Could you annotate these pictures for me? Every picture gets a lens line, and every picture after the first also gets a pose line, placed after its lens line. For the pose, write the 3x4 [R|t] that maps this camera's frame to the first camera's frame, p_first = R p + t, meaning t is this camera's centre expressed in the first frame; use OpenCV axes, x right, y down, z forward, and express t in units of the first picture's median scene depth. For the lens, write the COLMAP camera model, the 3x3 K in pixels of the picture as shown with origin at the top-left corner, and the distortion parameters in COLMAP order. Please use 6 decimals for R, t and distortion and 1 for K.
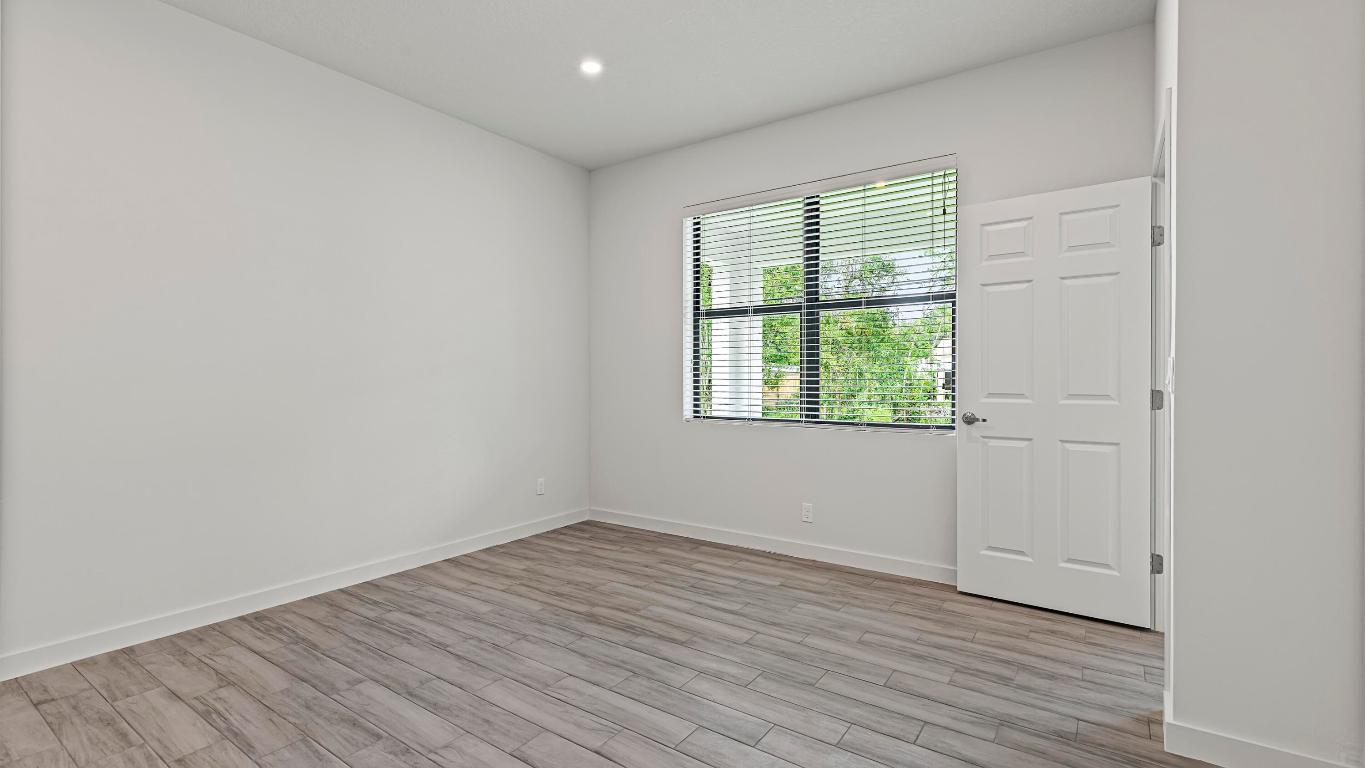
lens RADIAL K [[593.1, 0, 683.5], [0, 593.1, 382.1], [0, 0, 1]] dist [0.011038, 0.000017]
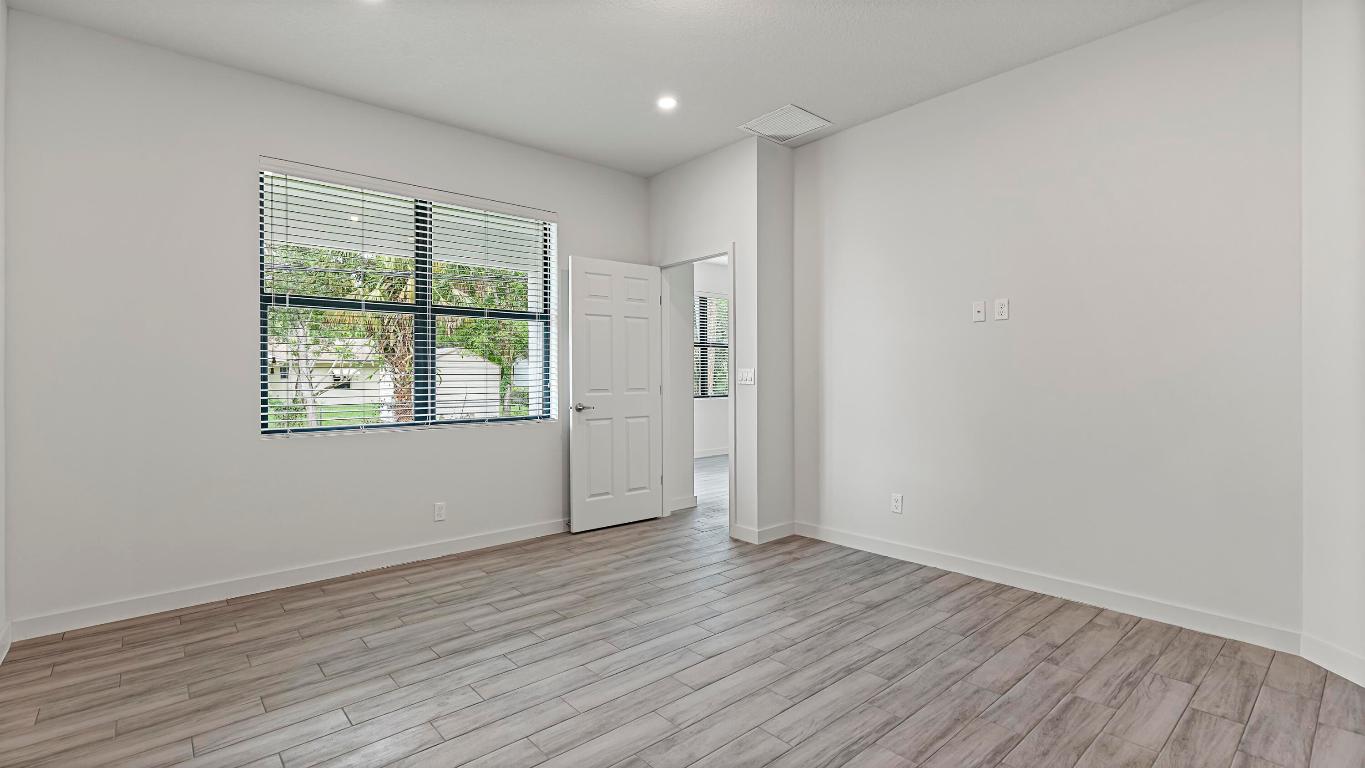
lens RADIAL K [[593.1, 0, 683.8], [0, 593.1, 378.3], [0, 0, 1]] dist [0.011038, 0.000017]
pose [[0.265907, -0.003834, 0.963991, -0.783561], [0.014605, 0.999893, -0.000052, -0.004389], [-0.963888, 0.014093, 0.265935, 0.373969]]
